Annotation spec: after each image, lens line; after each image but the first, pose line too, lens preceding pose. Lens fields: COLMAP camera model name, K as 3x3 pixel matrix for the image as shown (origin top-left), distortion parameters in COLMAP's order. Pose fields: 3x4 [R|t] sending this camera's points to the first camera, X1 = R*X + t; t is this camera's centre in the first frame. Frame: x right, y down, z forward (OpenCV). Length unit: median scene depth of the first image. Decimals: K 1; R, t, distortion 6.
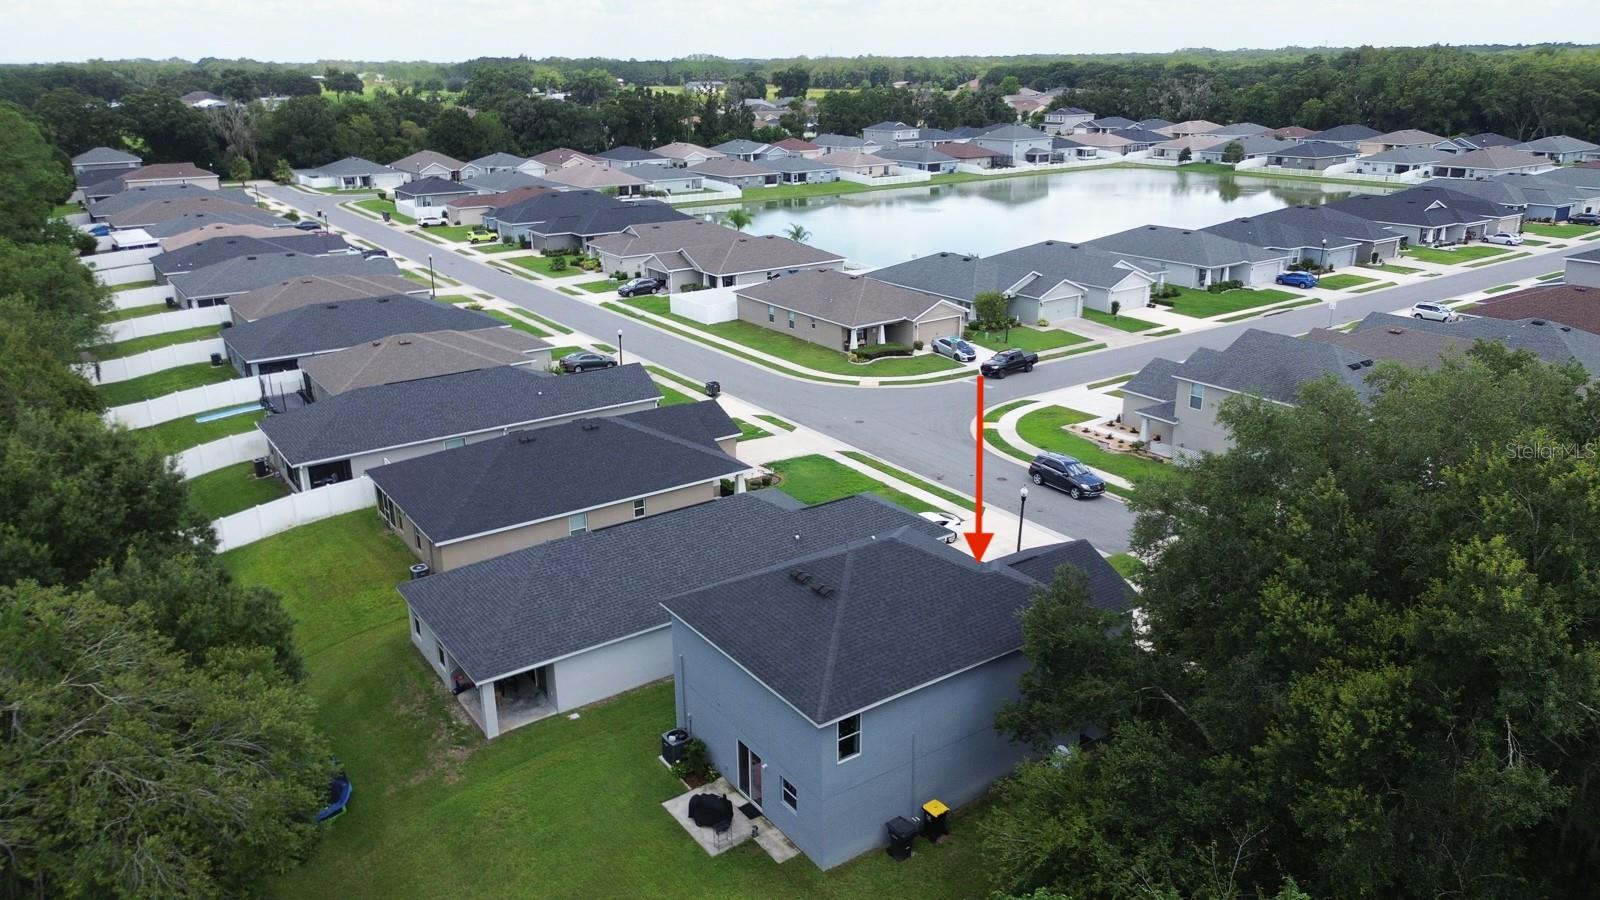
lens RADIAL K [[1127.7, 0, 817.9], [0, 1127.7, 444.2], [0, 0, 1]] dist [0.060799, -0.049635]
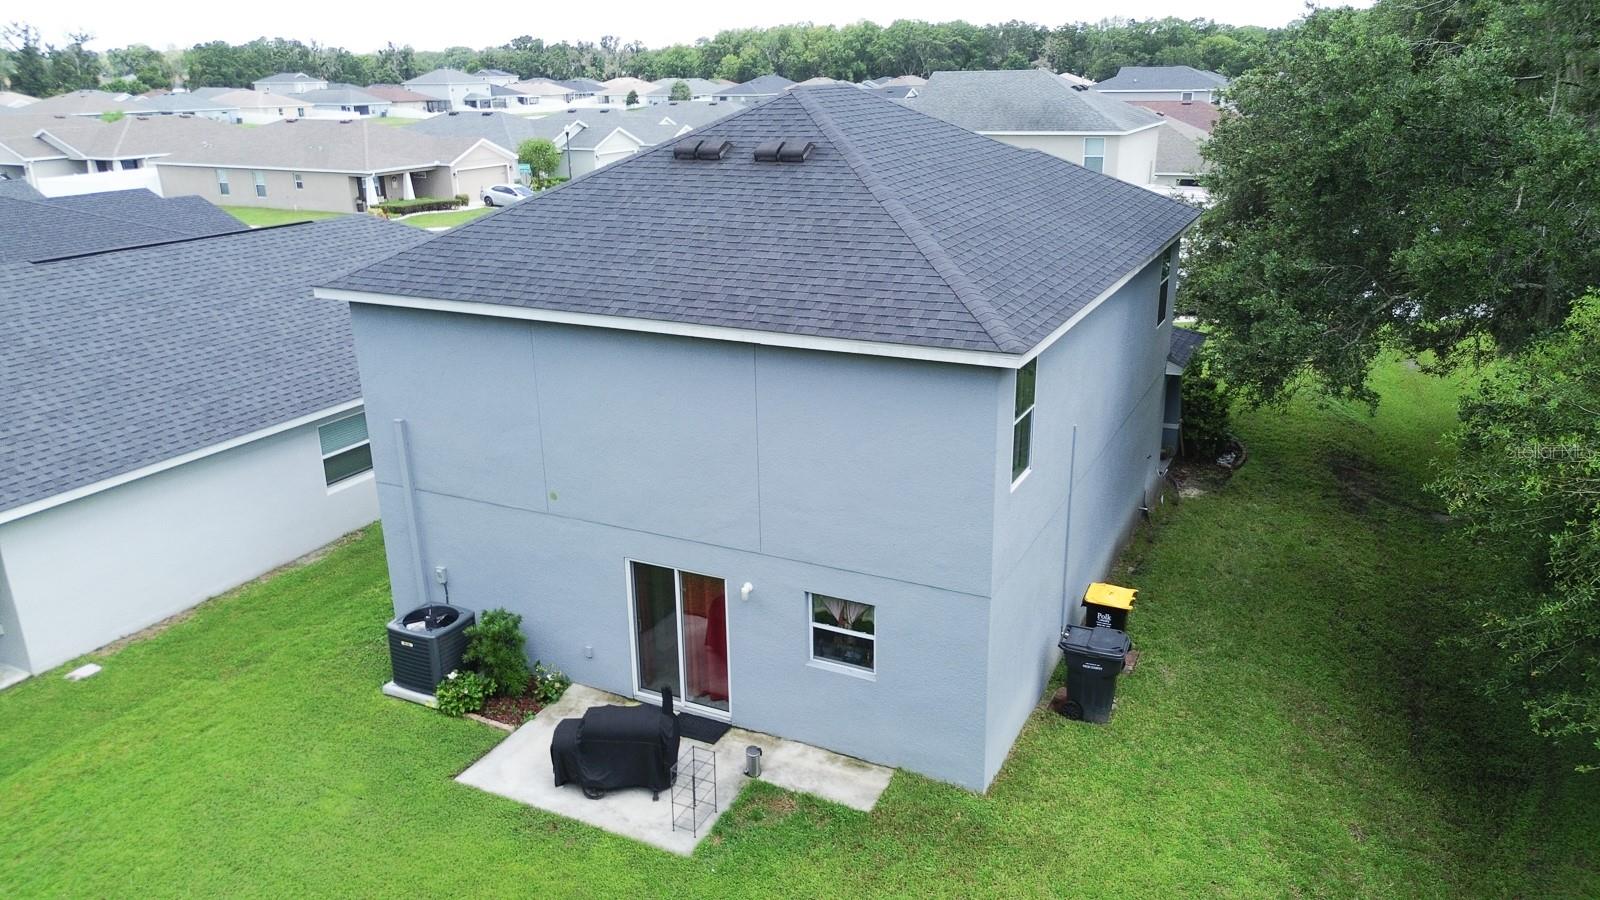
lens RADIAL K [[1127.7, 0, 817.9], [0, 1127.7, 444.2], [0, 0, 1]] dist [0.060799, -0.049635]
pose [[0.877101, -0.159734, 0.452967, -0.070424], [0.161557, 0.986244, 0.034960, 0.083292], [-0.452320, 0.042516, 0.890842, 0.238076]]
